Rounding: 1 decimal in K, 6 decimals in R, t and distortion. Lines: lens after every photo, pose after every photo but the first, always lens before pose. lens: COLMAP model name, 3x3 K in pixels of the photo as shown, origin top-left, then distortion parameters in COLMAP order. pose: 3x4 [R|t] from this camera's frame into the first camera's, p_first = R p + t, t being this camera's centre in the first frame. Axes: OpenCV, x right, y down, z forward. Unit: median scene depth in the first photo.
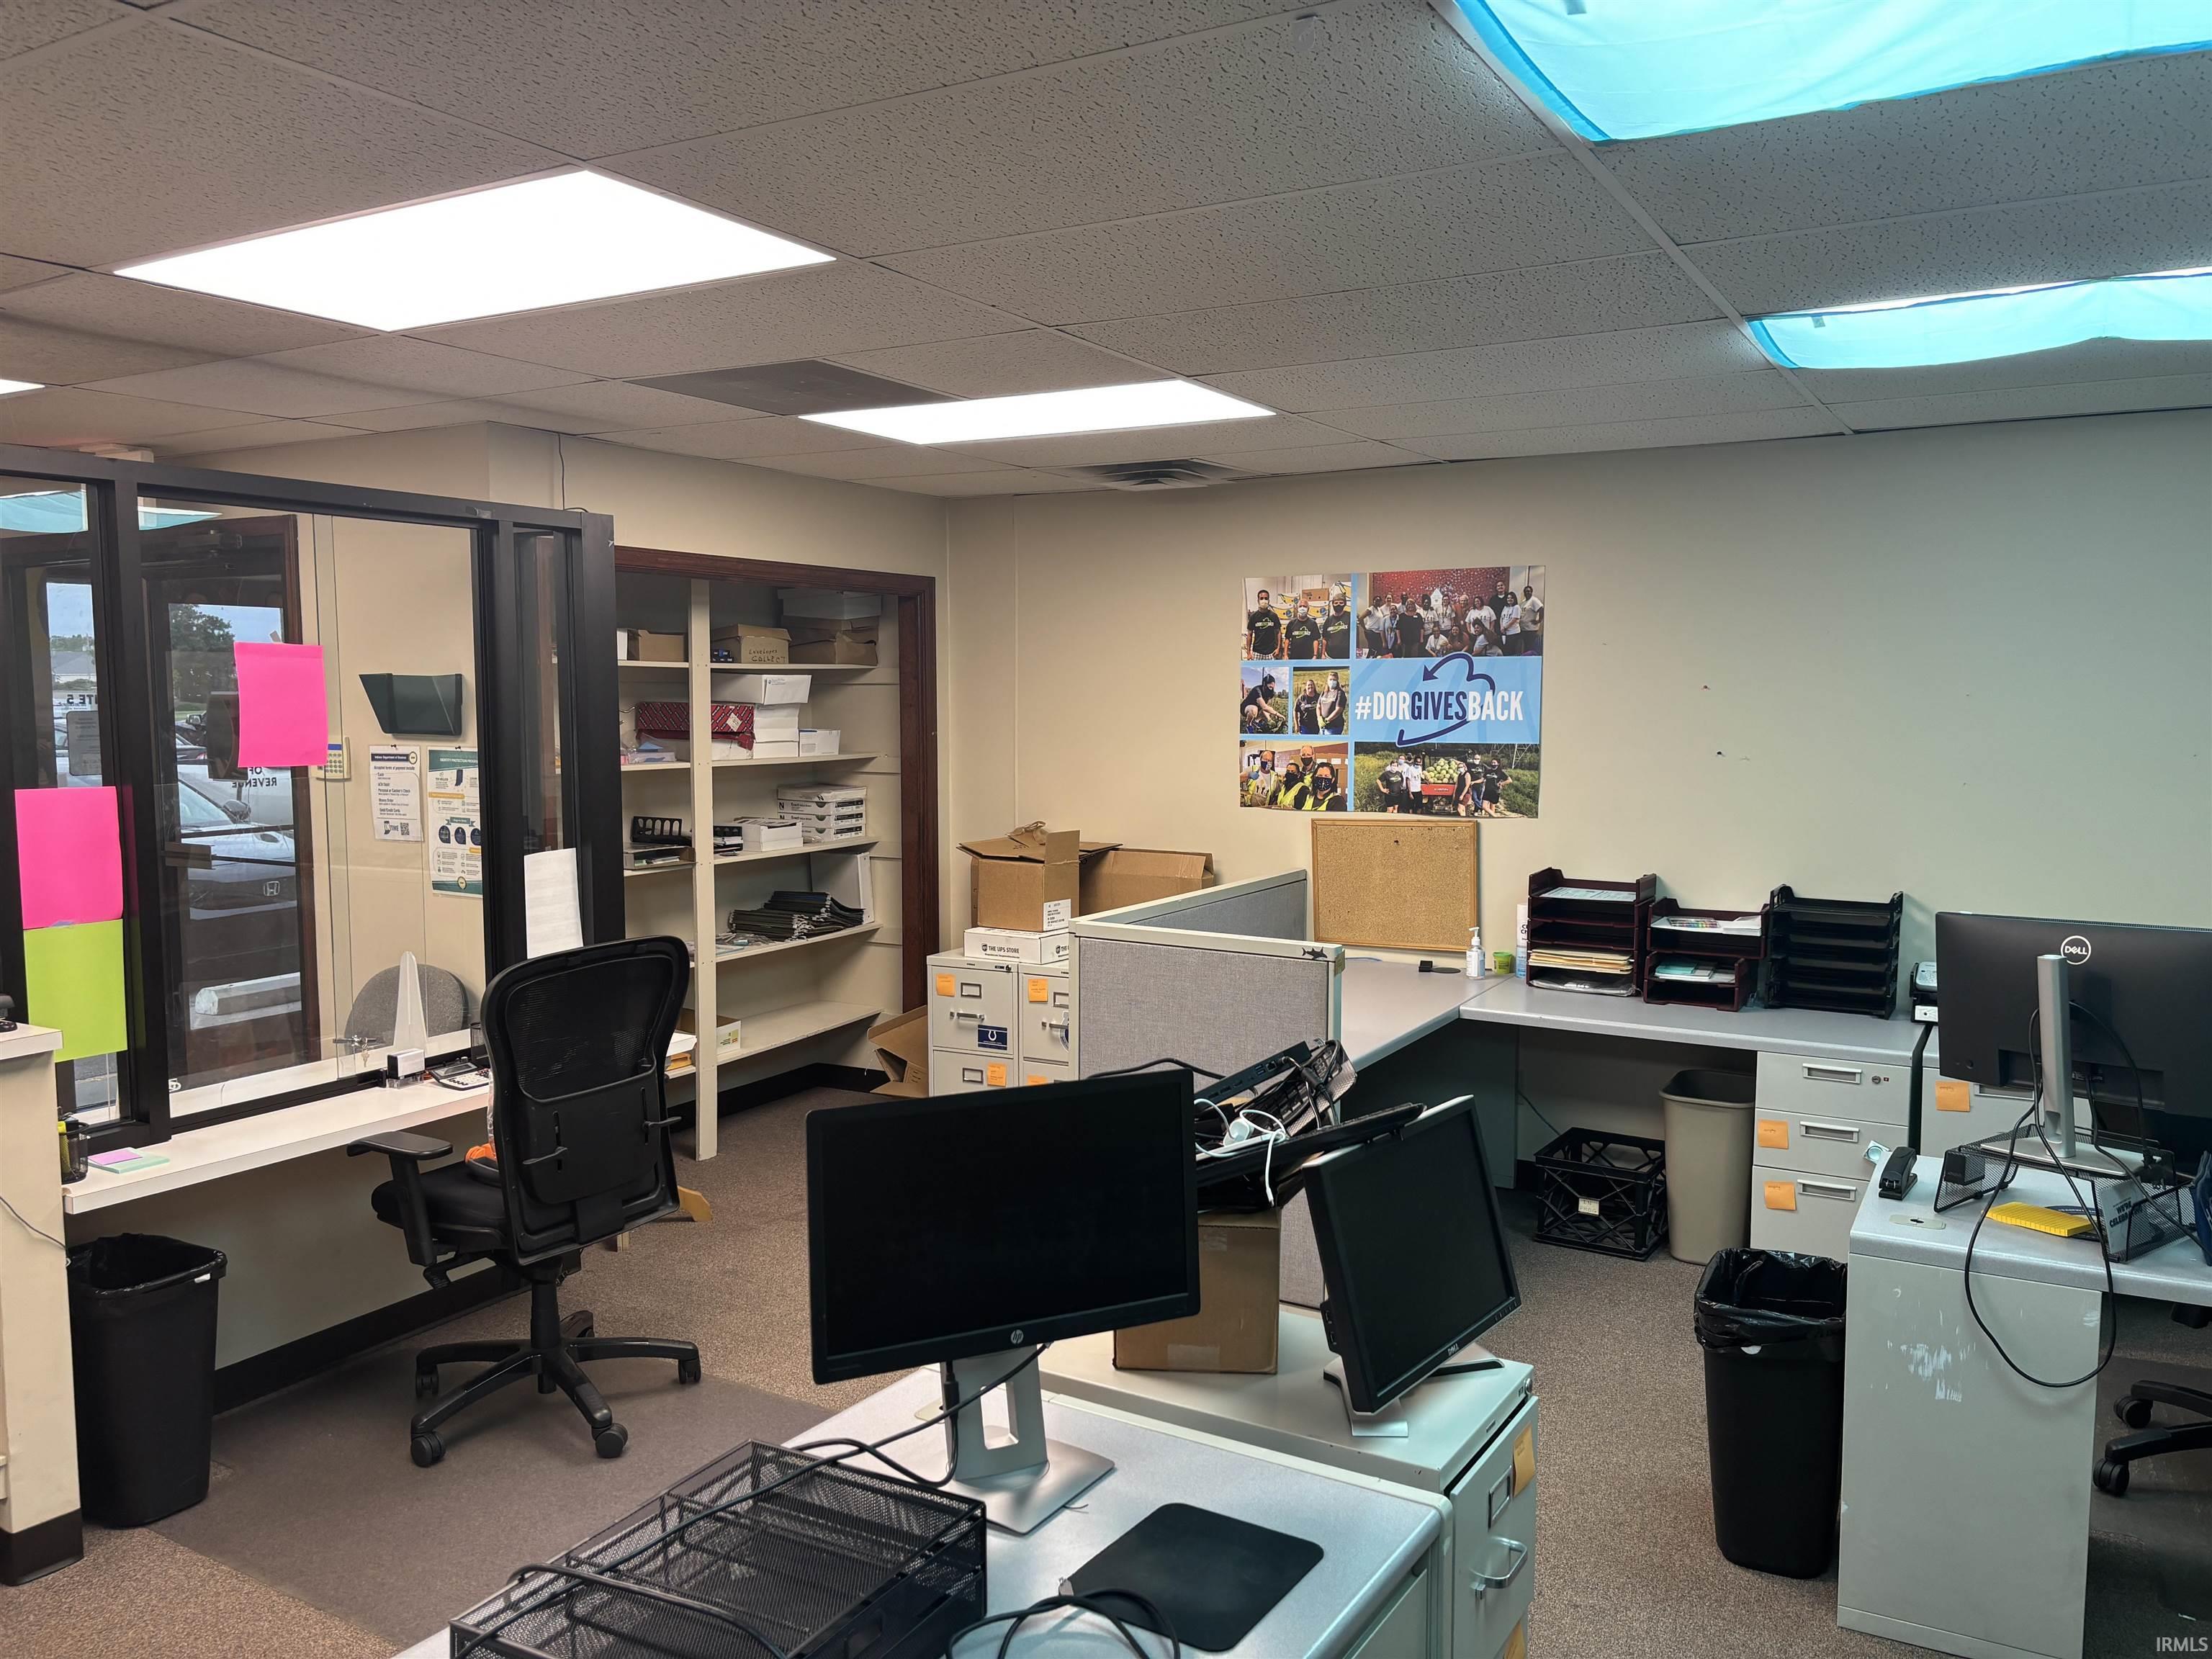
lens RADIAL K [[1699.2, 0, 1101.9], [0, 1699.2, 817.5], [0, 0, 1]] dist [0.024505, -0.040236]
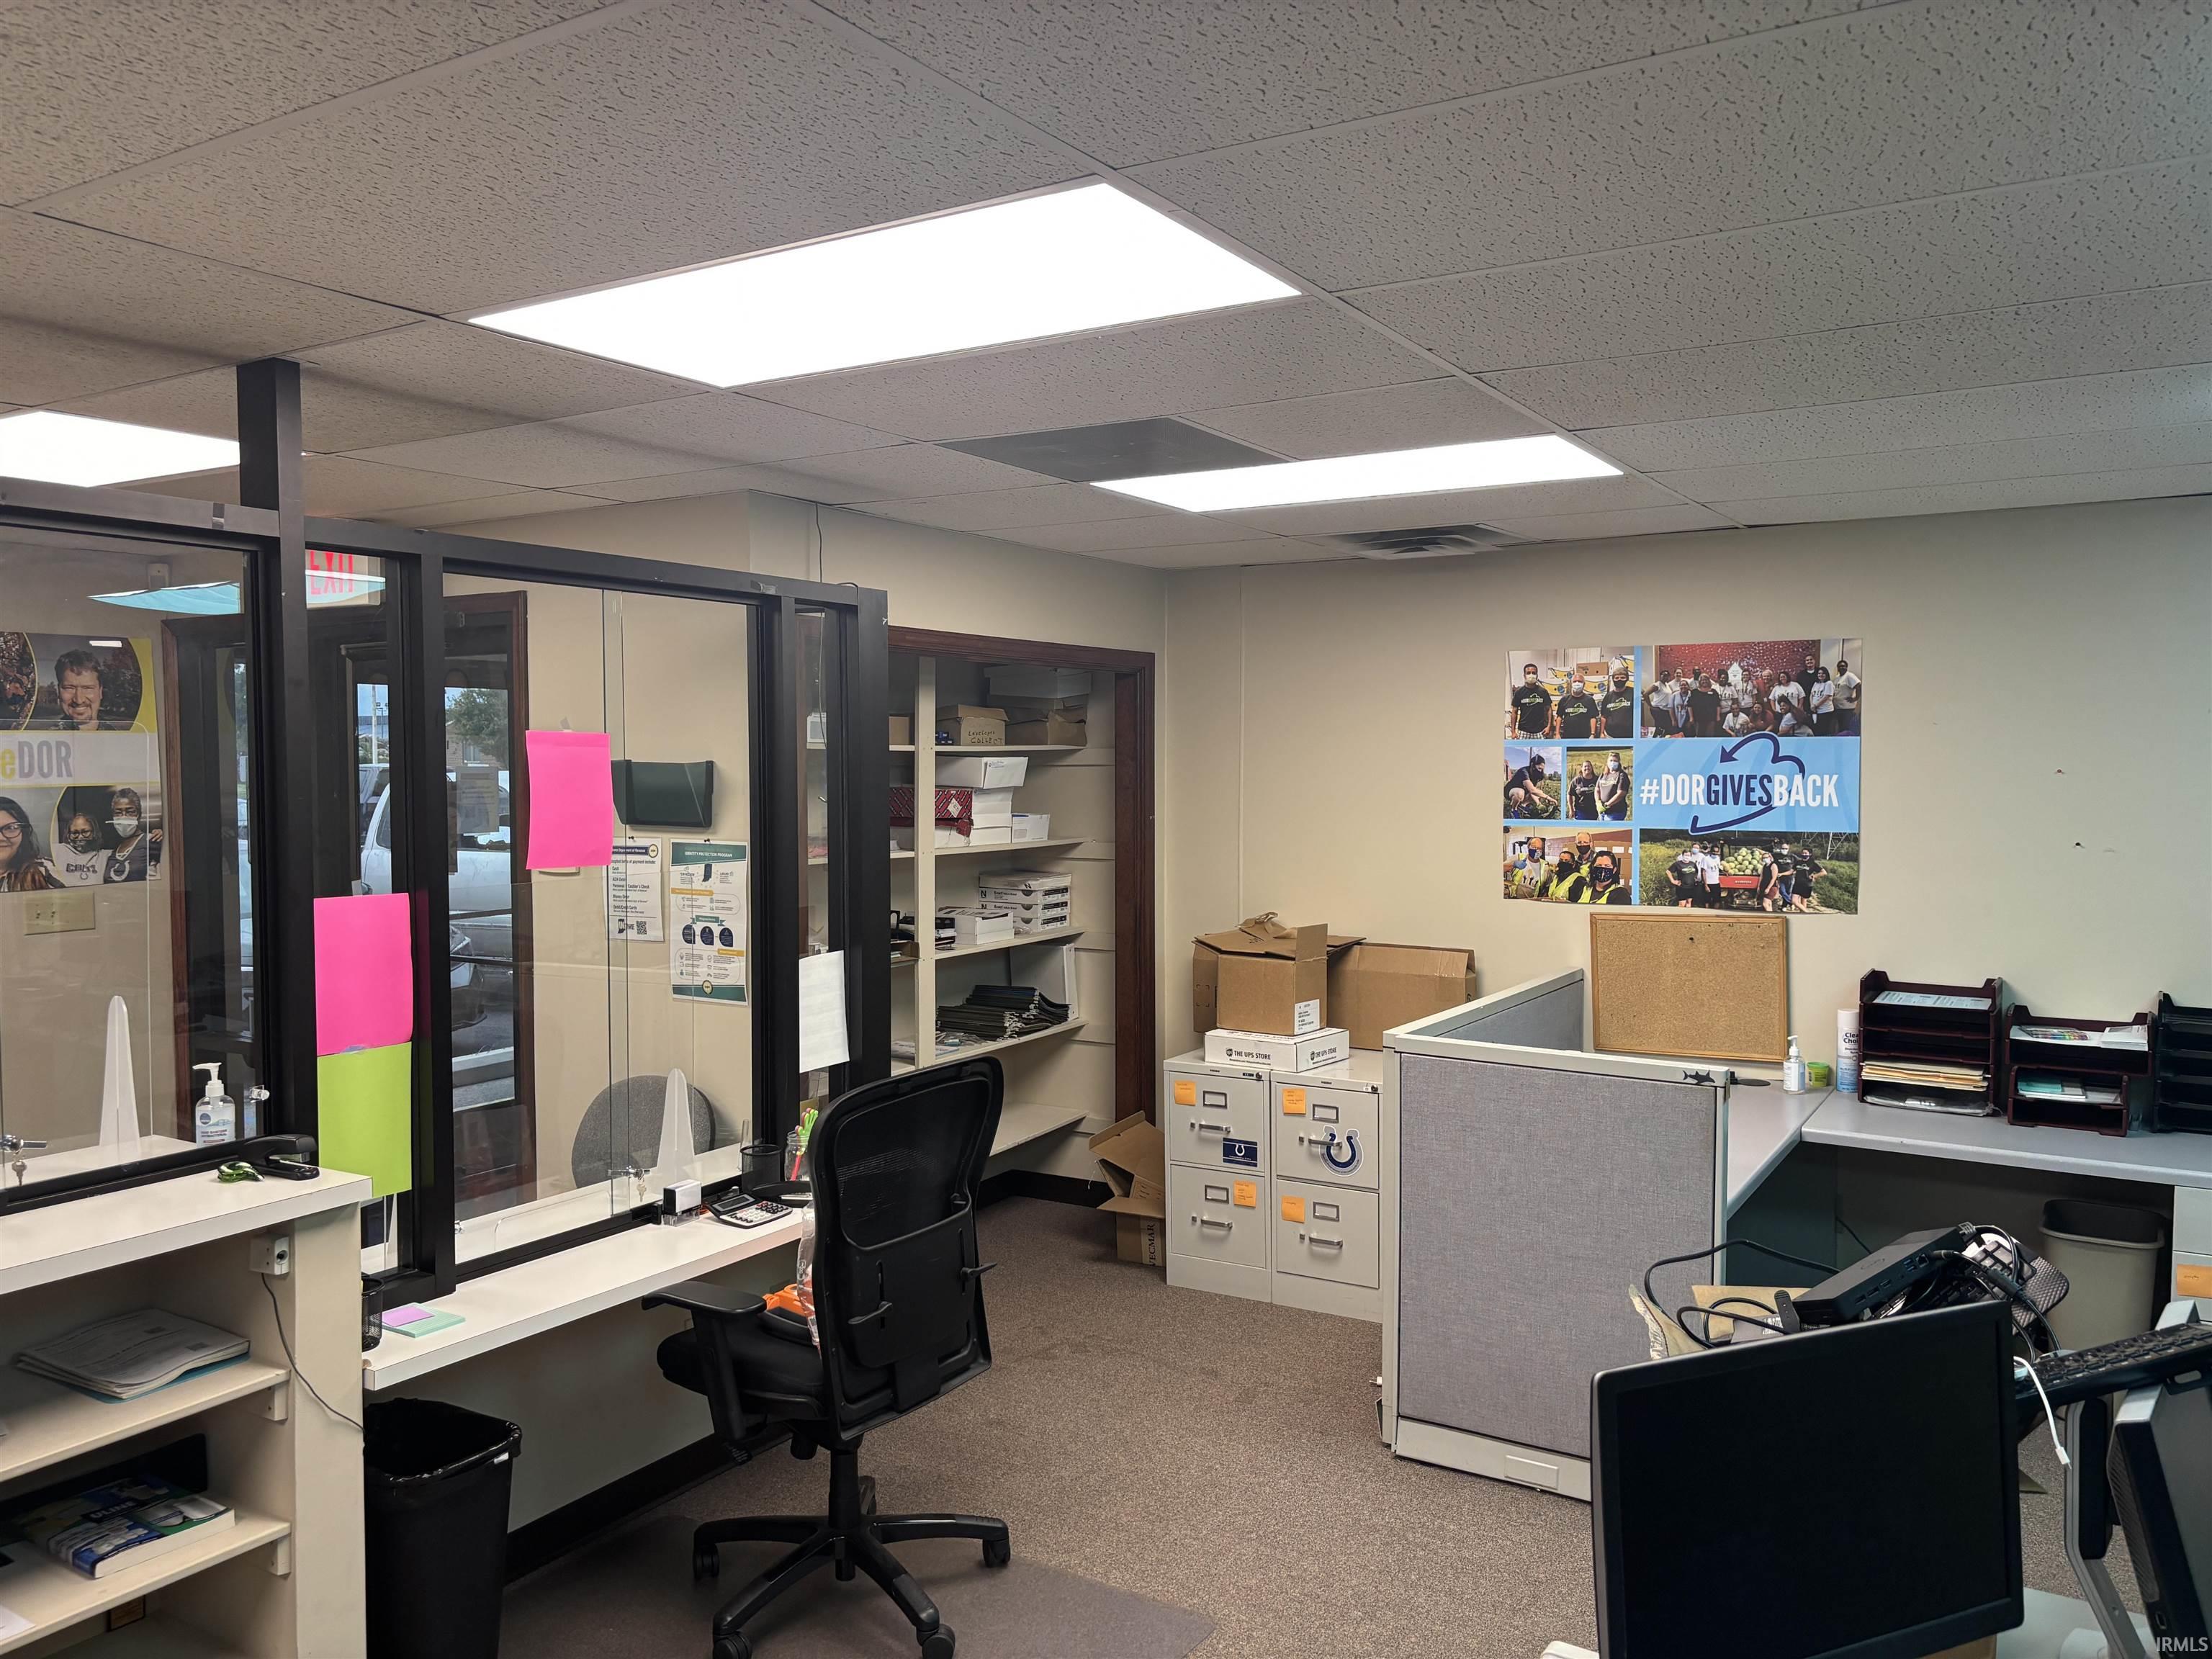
lens RADIAL K [[1699.2, 0, 1085.4], [0, 1699.2, 792.9], [0, 0, 1]] dist [0.024505, -0.040236]
pose [[0.999300, -0.001548, -0.037374, -0.126766], [-0.000523, 0.998467, -0.055341, -0.014308], [0.037403, 0.055322, 0.997768, 0.078854]]
